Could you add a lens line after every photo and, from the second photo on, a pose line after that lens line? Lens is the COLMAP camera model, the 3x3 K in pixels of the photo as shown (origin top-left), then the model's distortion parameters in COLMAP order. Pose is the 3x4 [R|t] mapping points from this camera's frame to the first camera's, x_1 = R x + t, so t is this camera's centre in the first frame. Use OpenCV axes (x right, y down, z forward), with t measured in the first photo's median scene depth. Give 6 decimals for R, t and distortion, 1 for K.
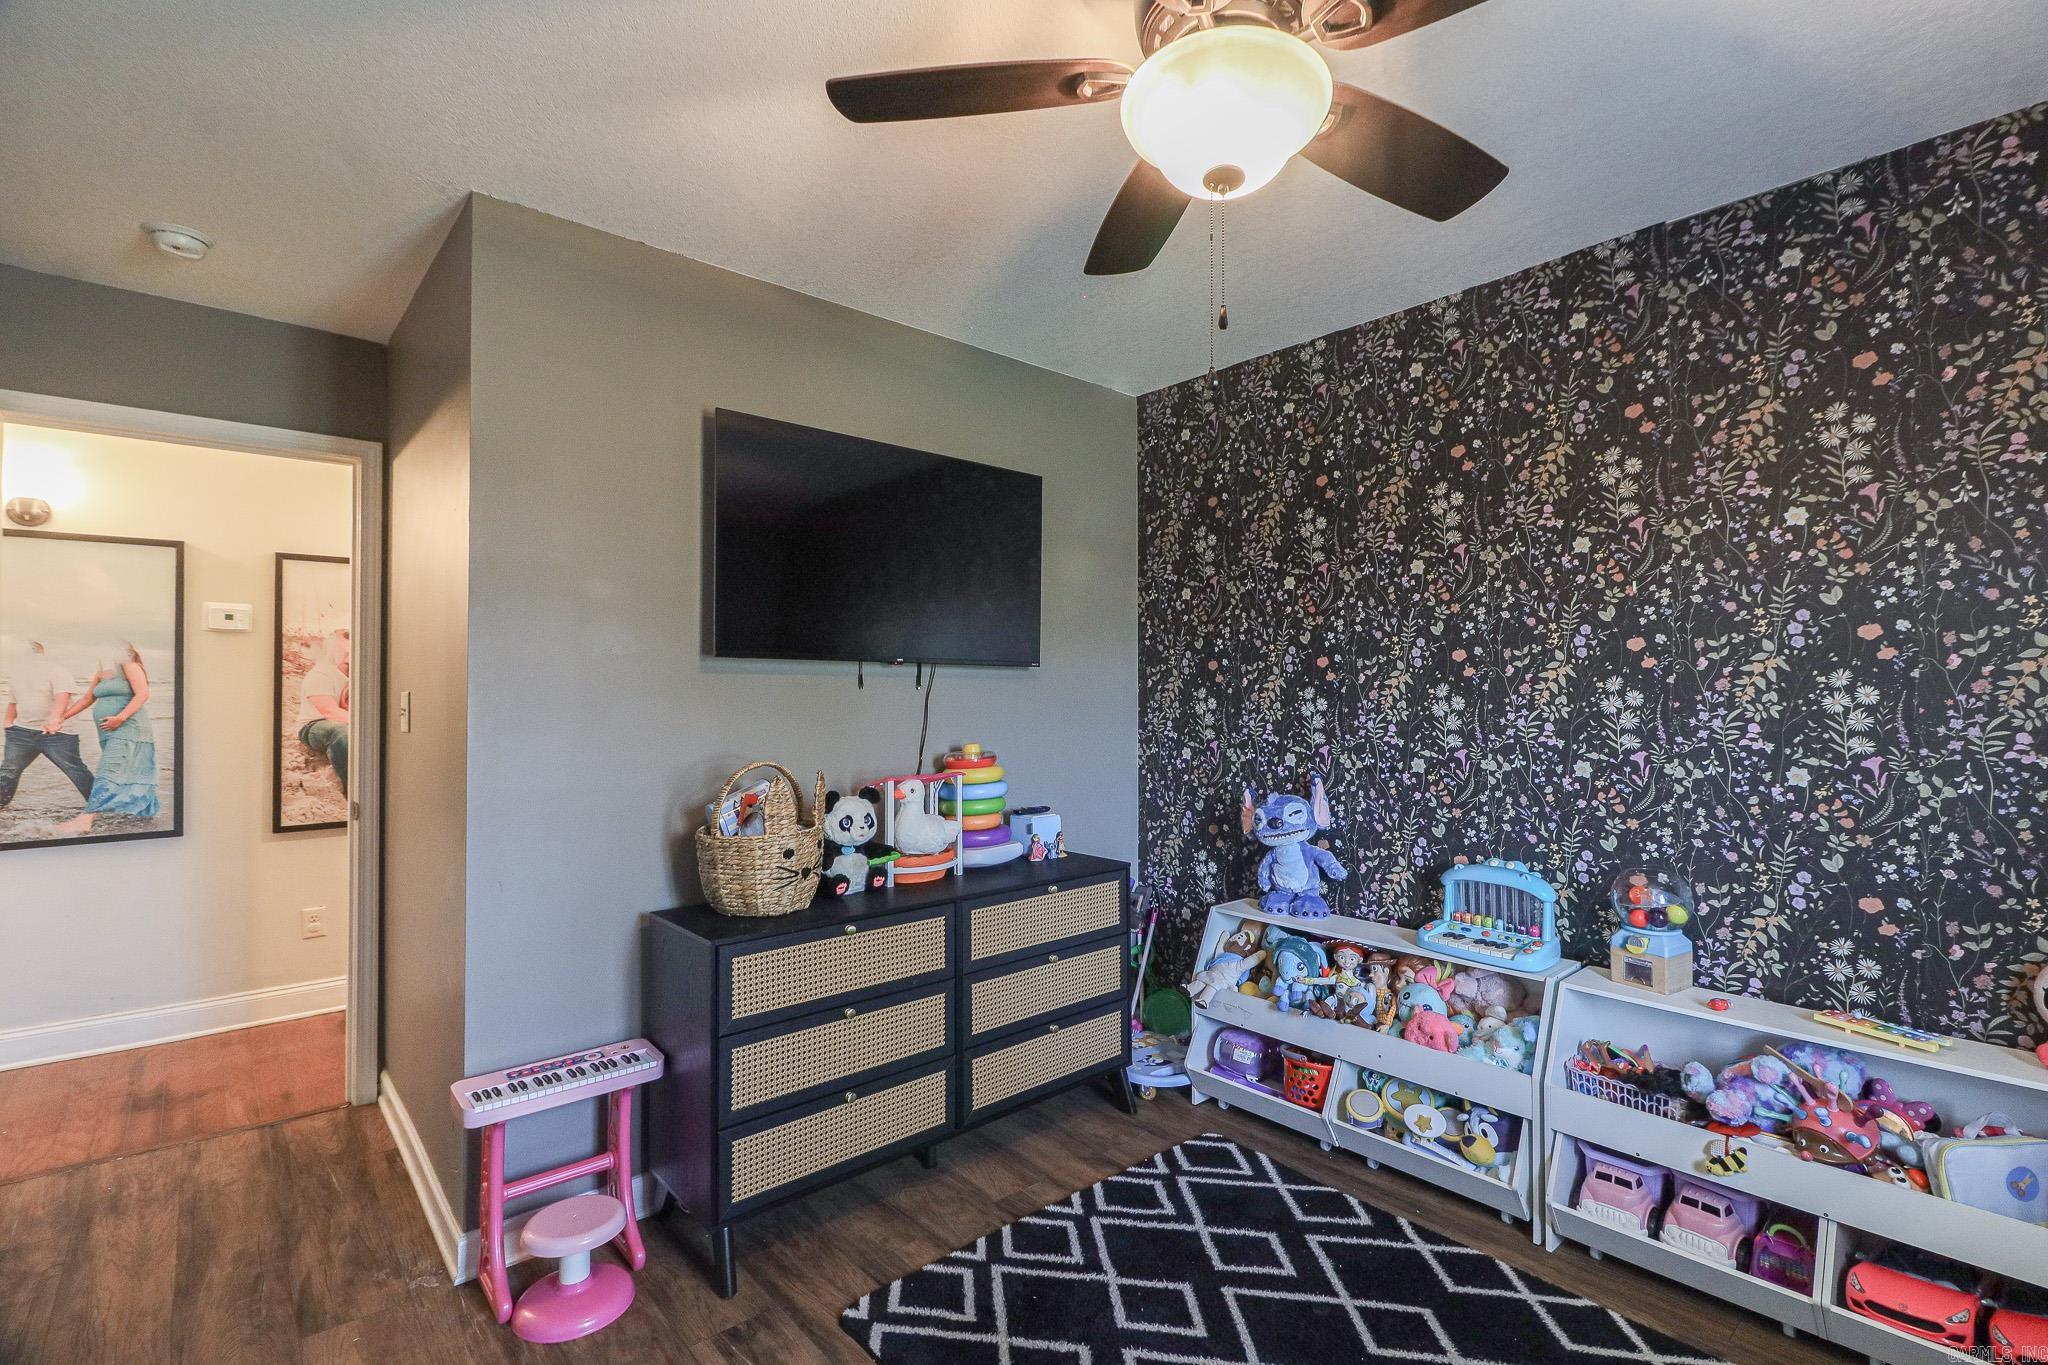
lens RADIAL K [[952.0, 0, 1039.3], [0, 952.0, 684.1], [0, 0, 1]] dist [0.015993, -0.010745]
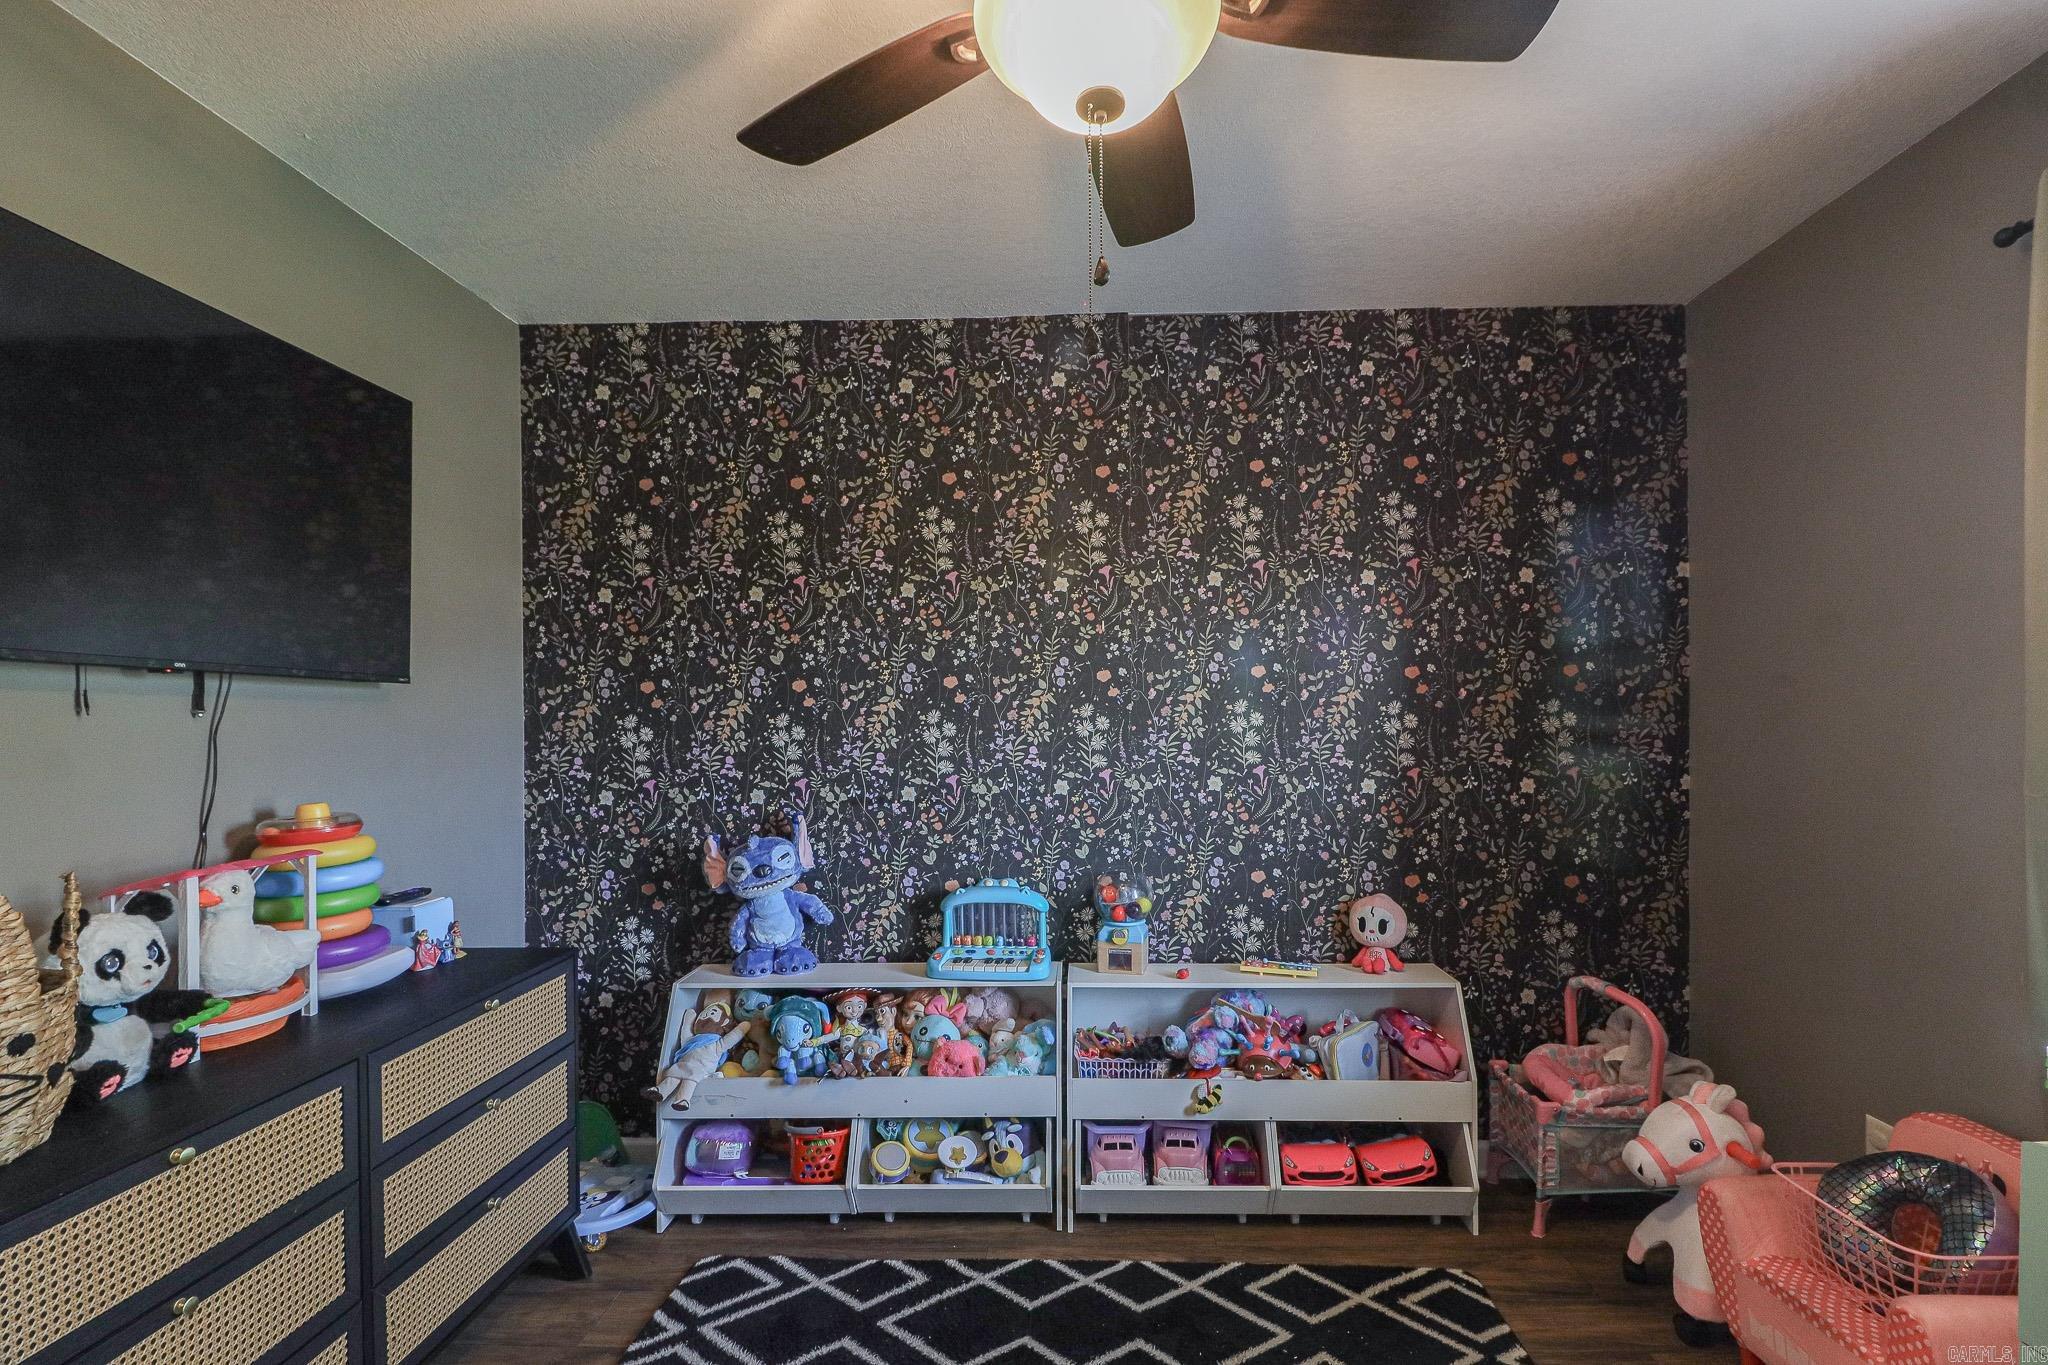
lens RADIAL K [[952.0, 0, 1067.3], [0, 952.0, 733.1], [0, 0, 1]] dist [0.015993, -0.010745]
pose [[0.673832, -0.010554, 0.738809, -0.234694], [-0.000514, 0.999891, 0.014753, 0.009376], [-0.738884, -0.010321, 0.673753, 0.246959]]
